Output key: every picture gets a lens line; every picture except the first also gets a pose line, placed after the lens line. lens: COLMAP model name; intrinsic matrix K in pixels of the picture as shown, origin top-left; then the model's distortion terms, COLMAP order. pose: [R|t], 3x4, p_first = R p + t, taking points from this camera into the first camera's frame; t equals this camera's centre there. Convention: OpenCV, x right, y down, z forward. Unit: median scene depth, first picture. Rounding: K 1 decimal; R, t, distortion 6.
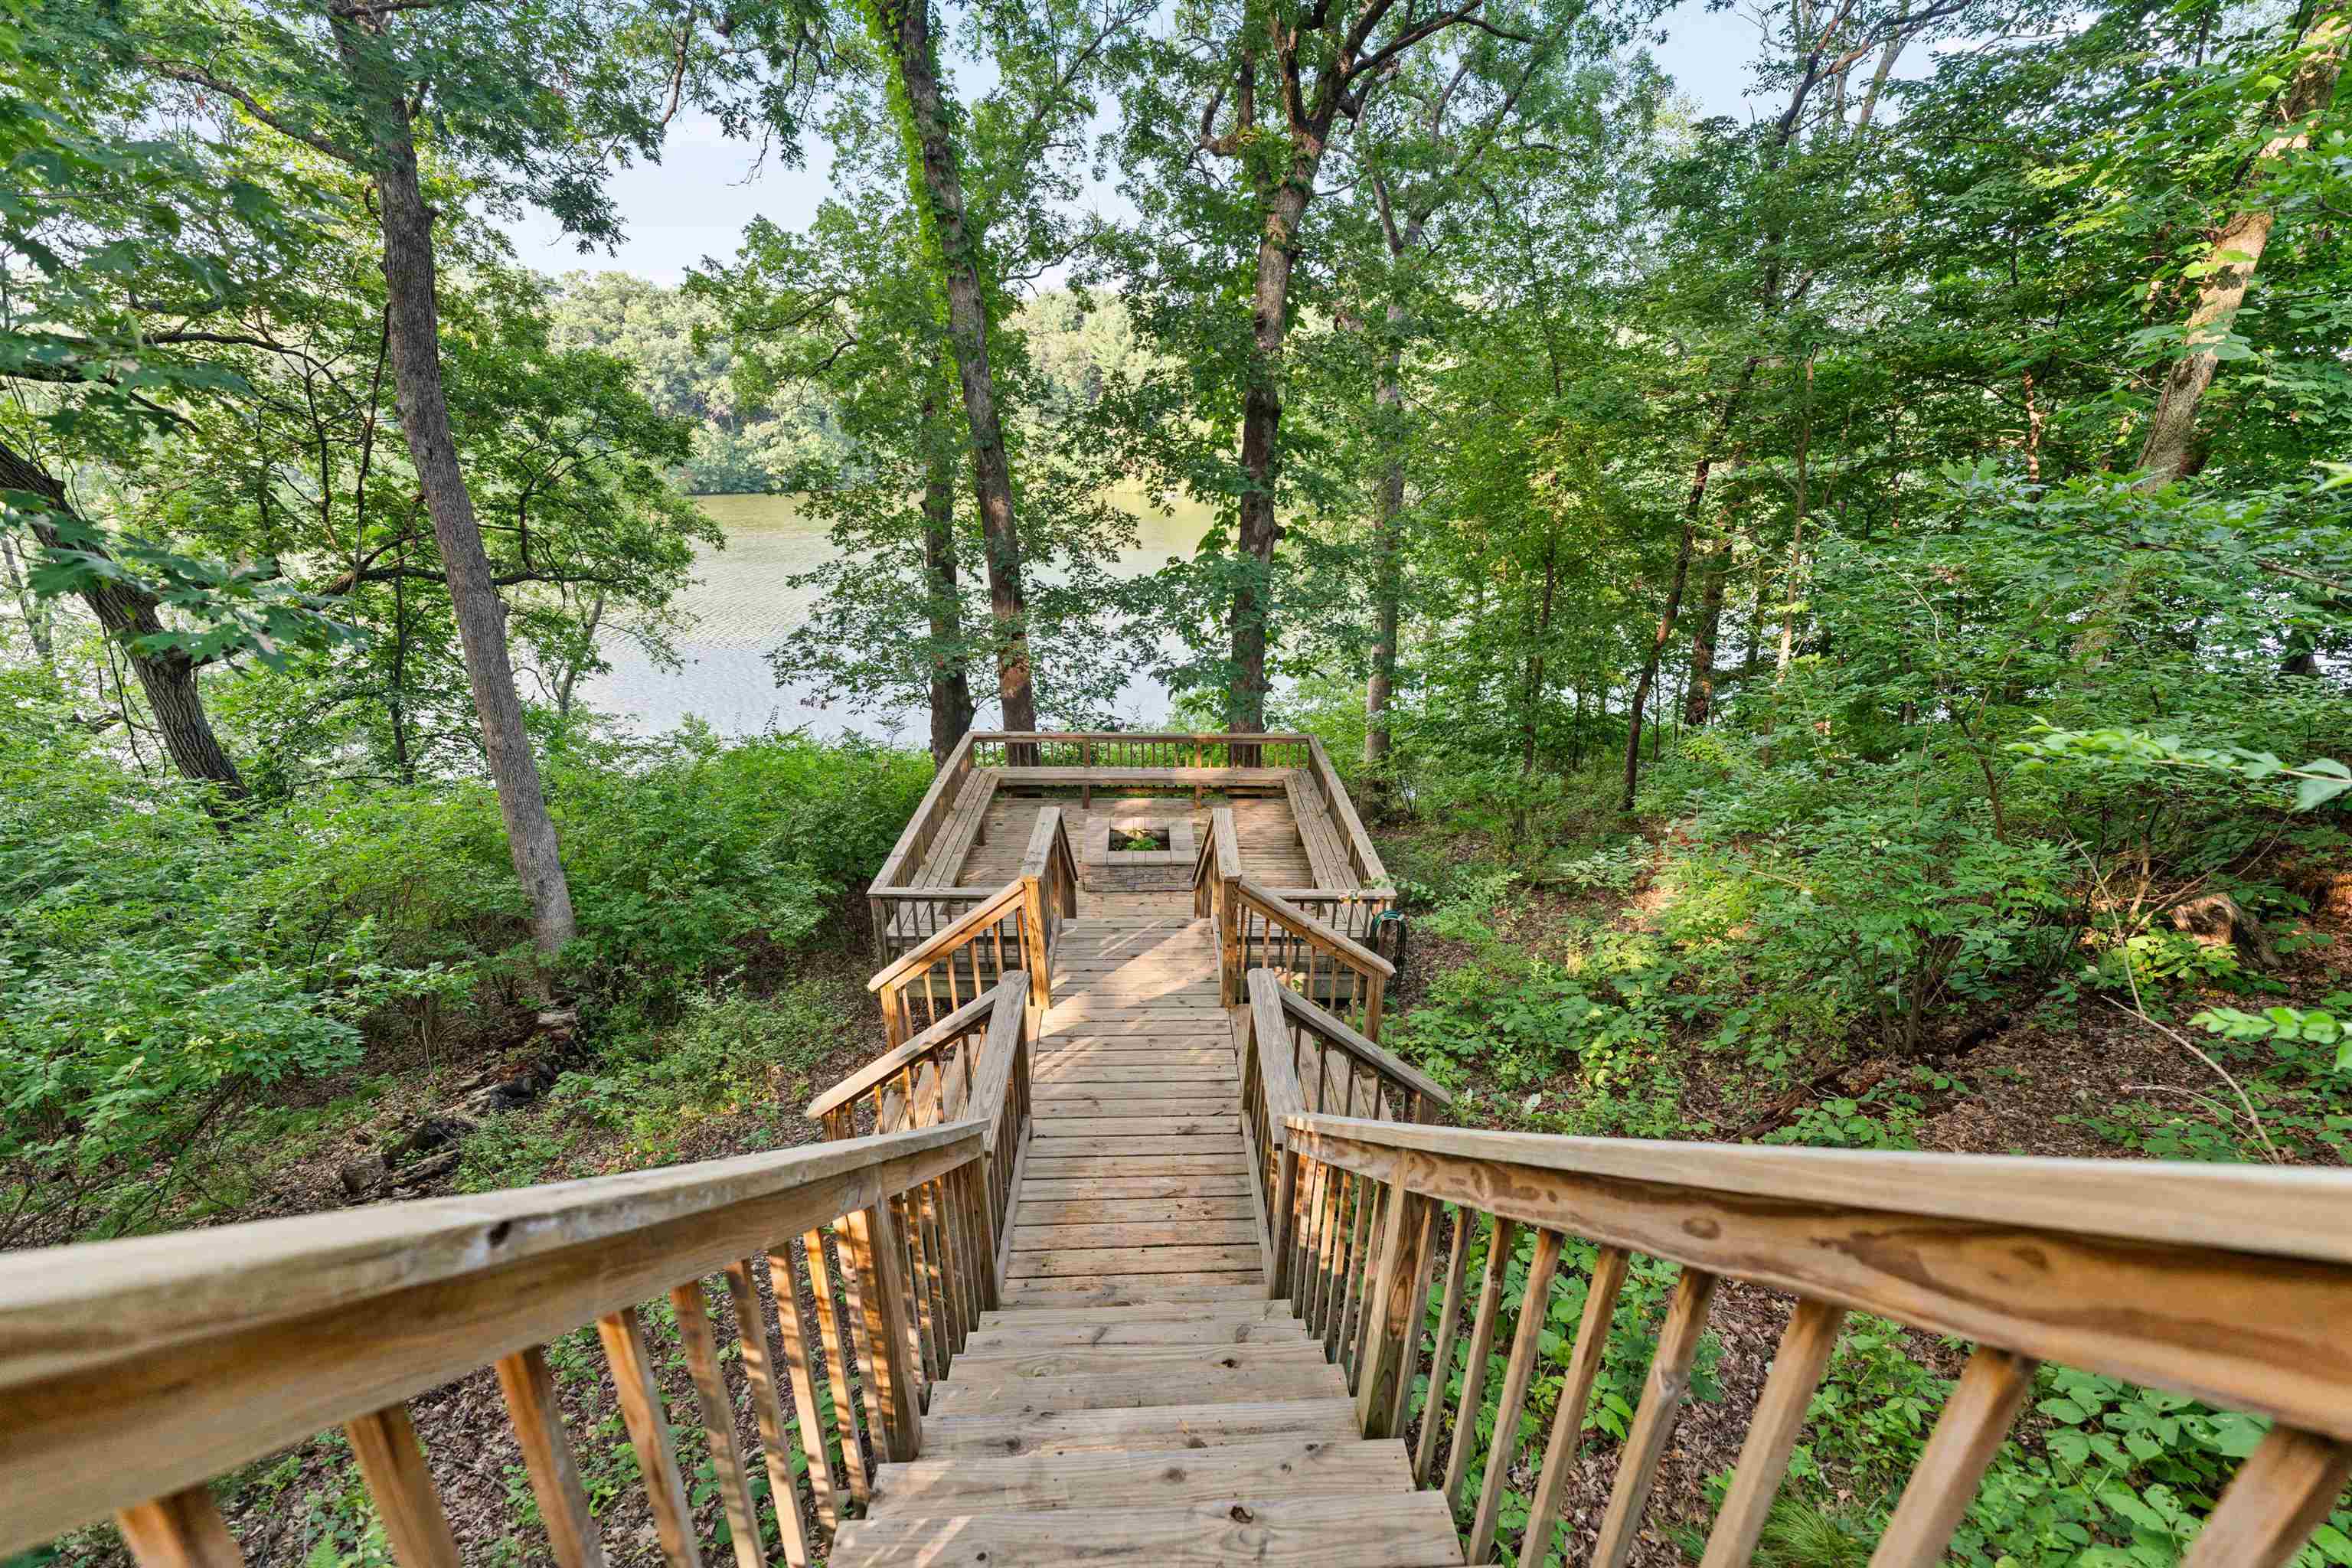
lens RADIAL K [[960.1, 0, 1182.3], [0, 960.1, 780.3], [0, 0, 1]] dist [0.000205, 0.000264]
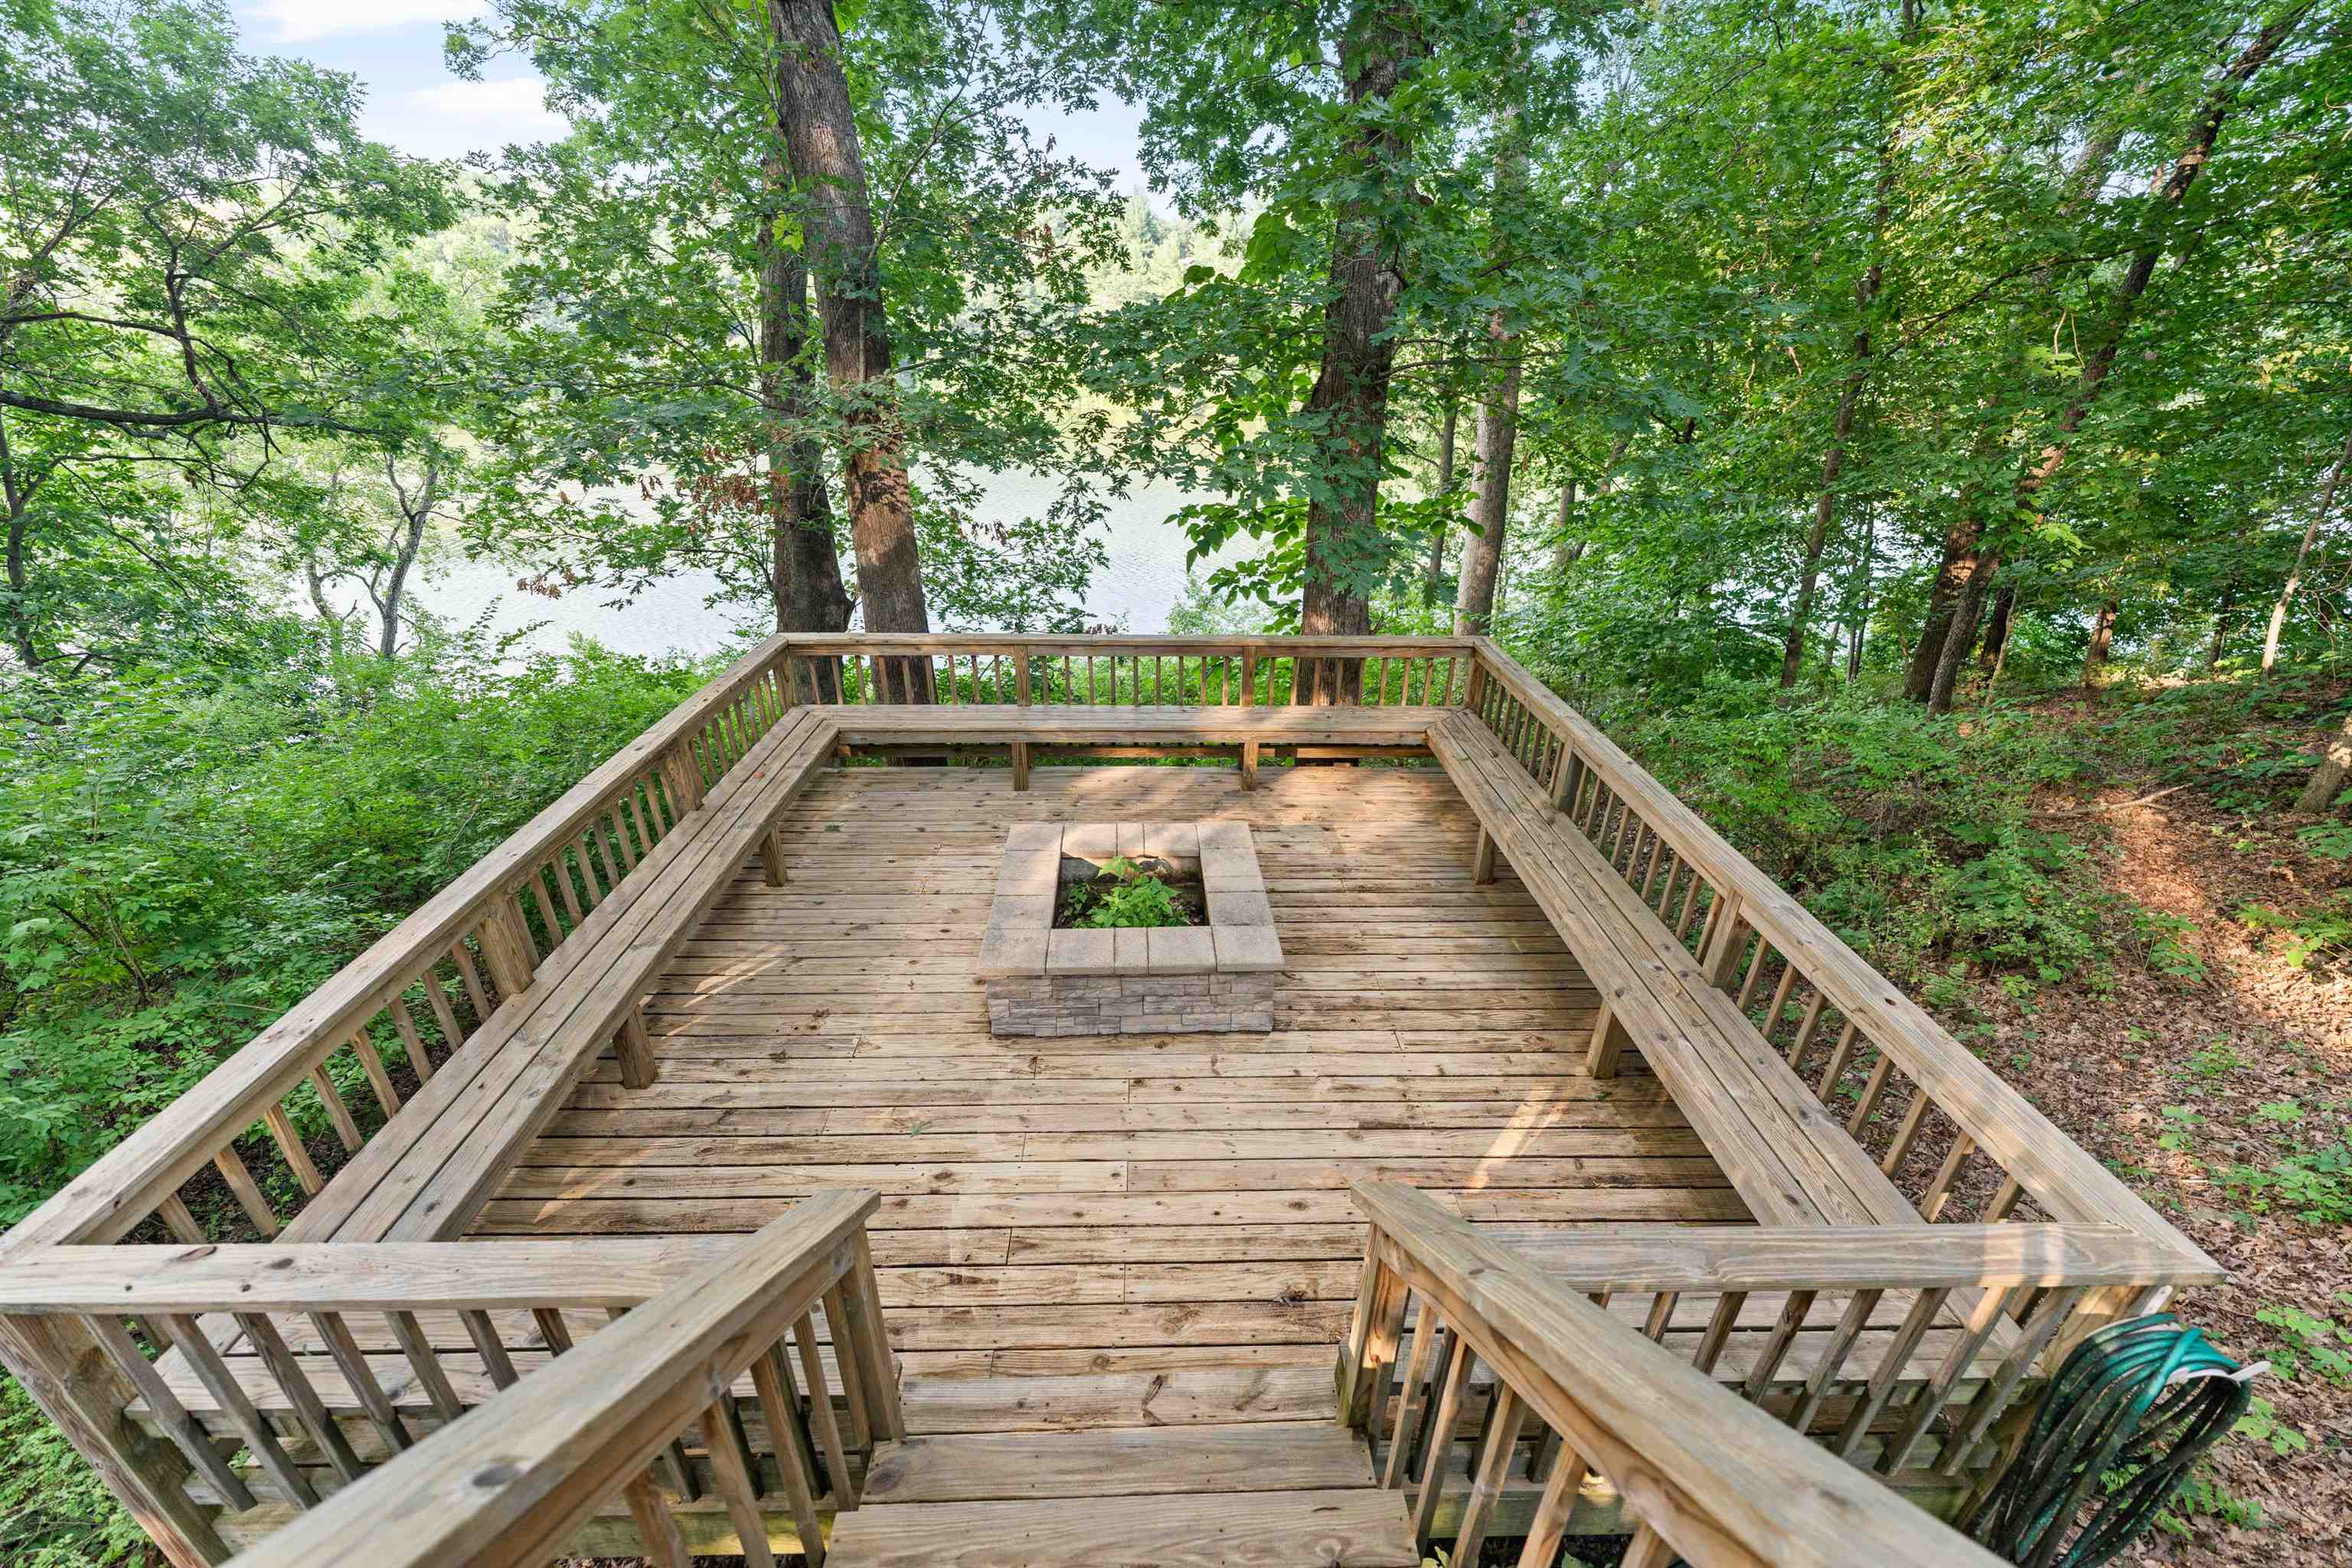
lens RADIAL K [[960.1, 0, 1169.6], [0, 960.1, 794.2], [0, 0, 1]] dist [0.000205, 0.000264]
pose [[0.999977, -0.005252, -0.004292, -0.021818], [0.005608, 0.996143, 0.087563, -0.010764], [0.003816, -0.087585, 0.996150, 0.497017]]
